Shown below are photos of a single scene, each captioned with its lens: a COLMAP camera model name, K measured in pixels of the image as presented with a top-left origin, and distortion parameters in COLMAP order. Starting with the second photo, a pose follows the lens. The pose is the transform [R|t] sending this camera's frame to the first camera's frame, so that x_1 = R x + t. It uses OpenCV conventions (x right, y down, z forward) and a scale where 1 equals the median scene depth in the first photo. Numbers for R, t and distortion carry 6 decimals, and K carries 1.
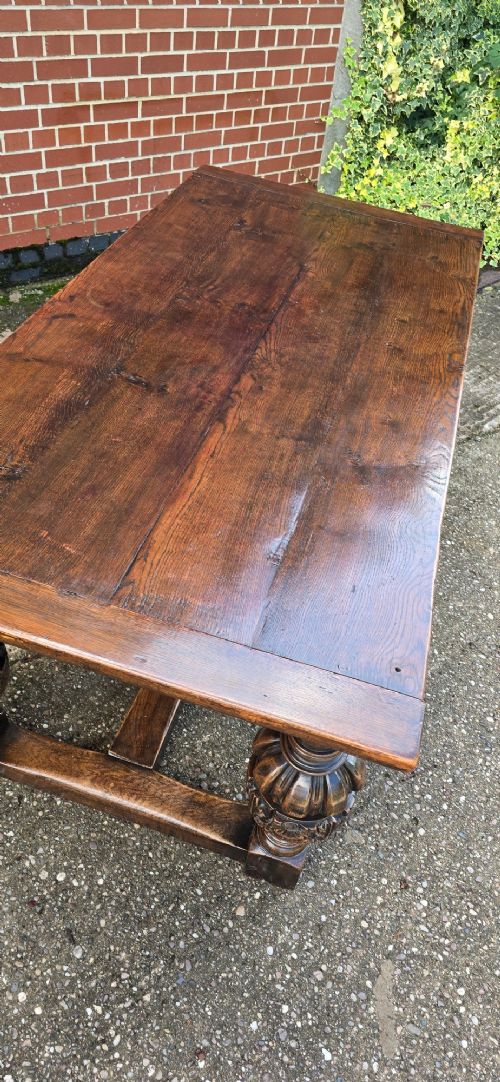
lens RADIAL K [[733.6, 0, 259.9], [0, 733.6, 536.2], [0, 0, 1]] dist [0.053602, -0.054059]
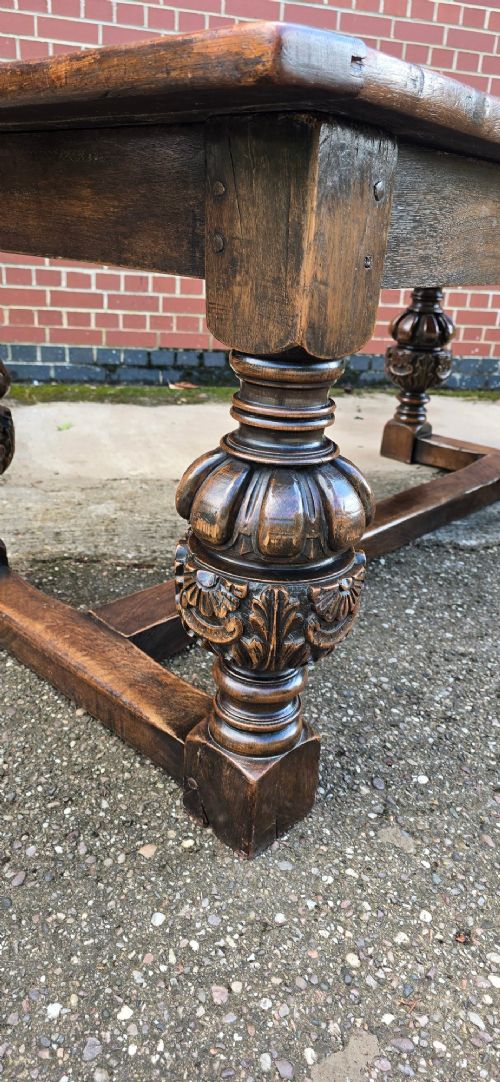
lens RADIAL K [[733.6, 0, 257.8], [0, 733.6, 535.8], [0, 0, 1]] dist [0.053602, -0.054059]
pose [[0.897172, 0.114790, -0.426504, 0.131939], [-0.277595, 0.897631, -0.342345, 0.230119], [0.343546, 0.425538, 0.837194, 0.225366]]
